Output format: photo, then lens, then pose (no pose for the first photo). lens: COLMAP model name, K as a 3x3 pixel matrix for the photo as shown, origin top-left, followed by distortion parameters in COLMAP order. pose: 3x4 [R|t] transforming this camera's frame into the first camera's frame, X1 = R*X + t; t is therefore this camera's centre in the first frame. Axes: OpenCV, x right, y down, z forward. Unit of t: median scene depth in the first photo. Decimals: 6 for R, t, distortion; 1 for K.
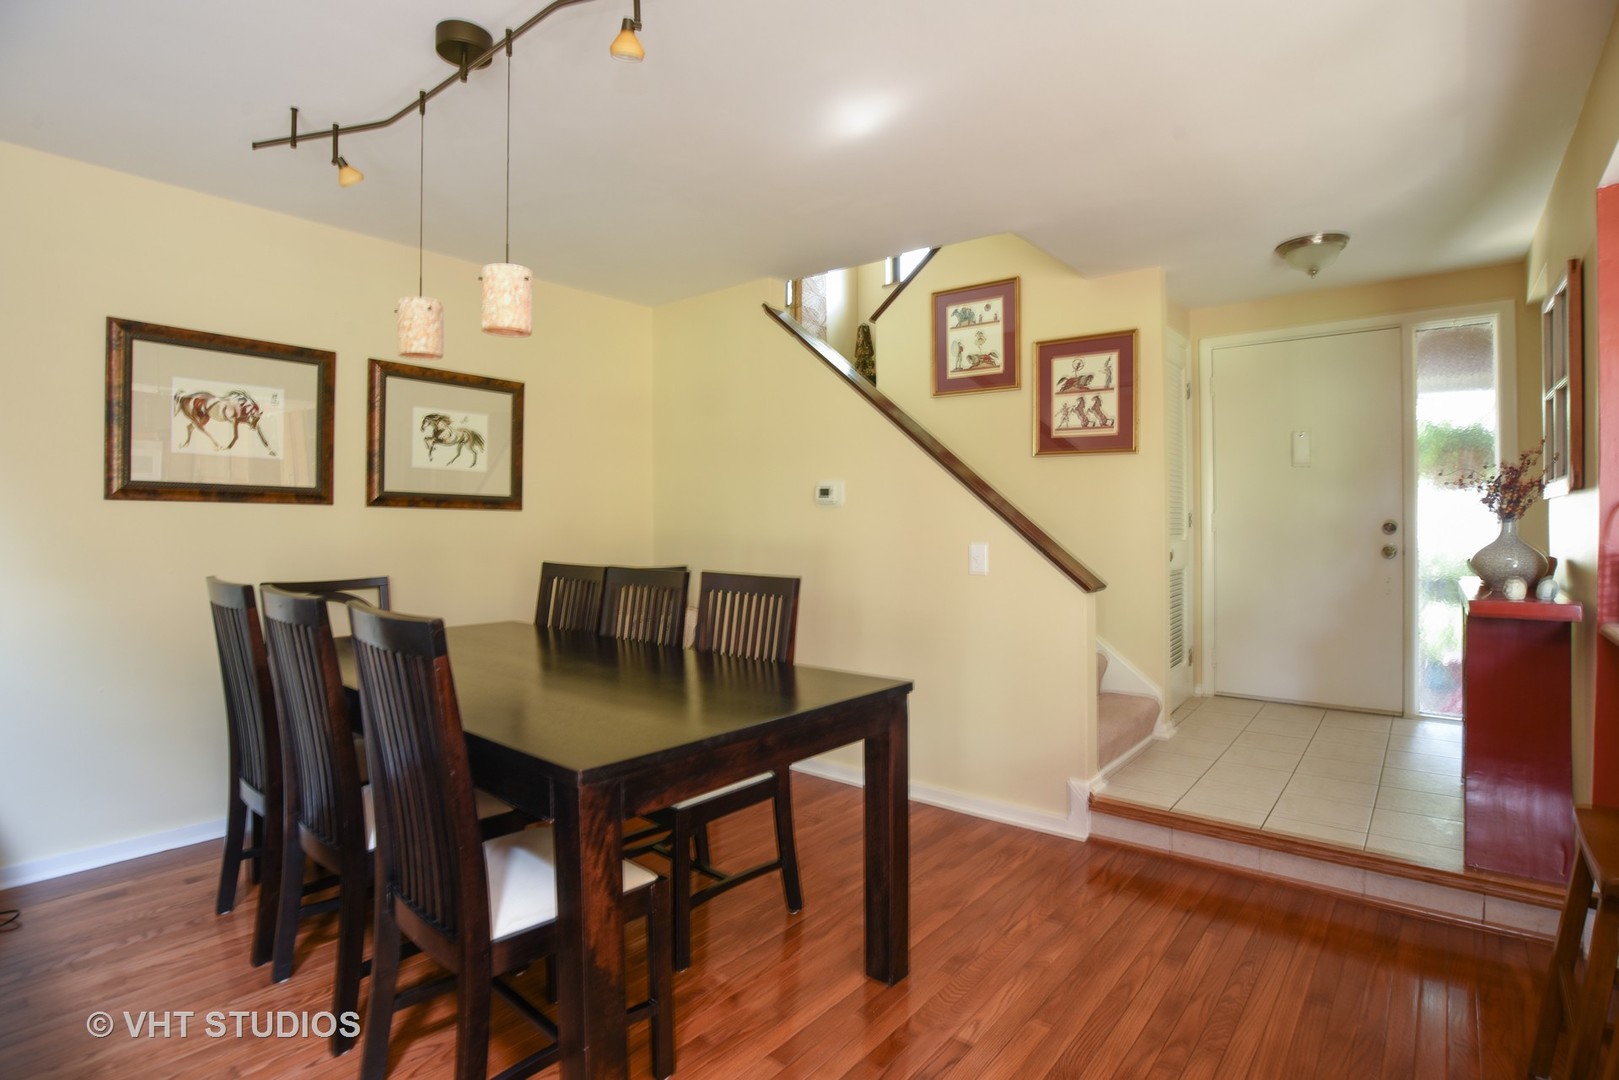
lens RADIAL K [[838.6, 0, 813.6], [0, 838.6, 515.3], [0, 0, 1]] dist [-0.022353, 0.000746]
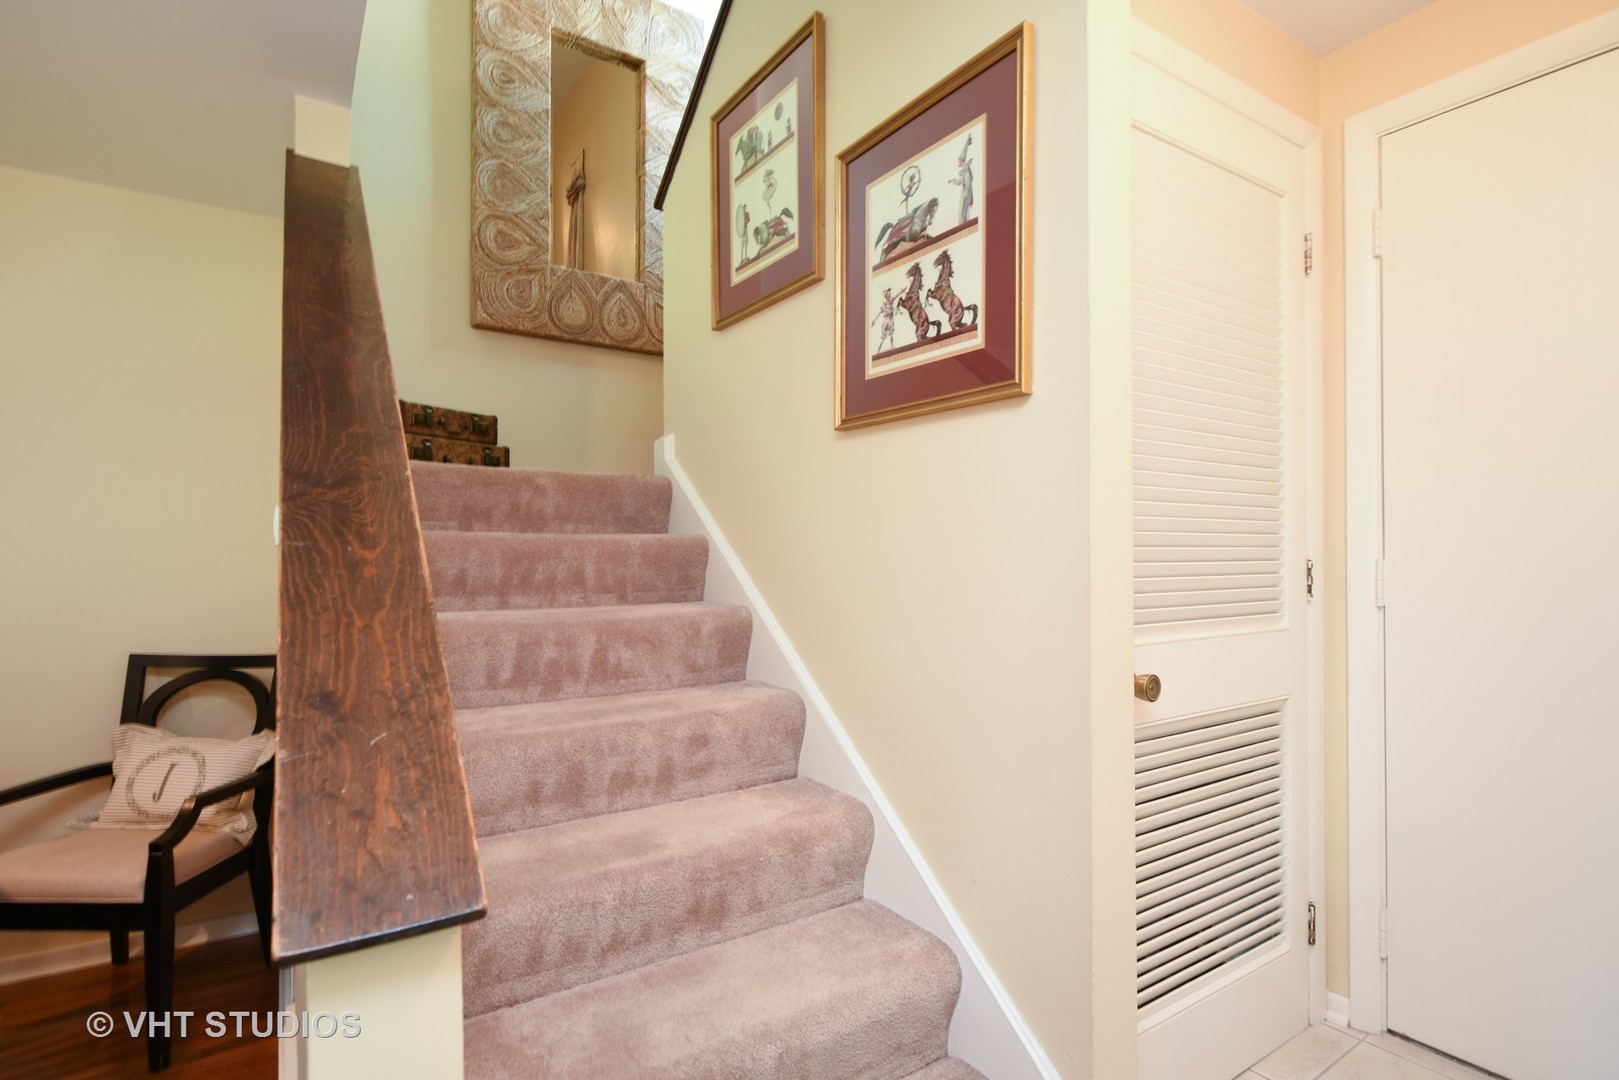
lens RADIAL K [[792.3, 0, 808.5], [0, 792.3, 547.1], [0, 0, 1]] dist [0.023936, -0.000039]
pose [[0.950033, -0.004421, -0.312117, 0.382583], [0.005278, 0.999984, 0.001901, -0.011309], [0.312104, -0.003454, 0.950042, 0.625782]]
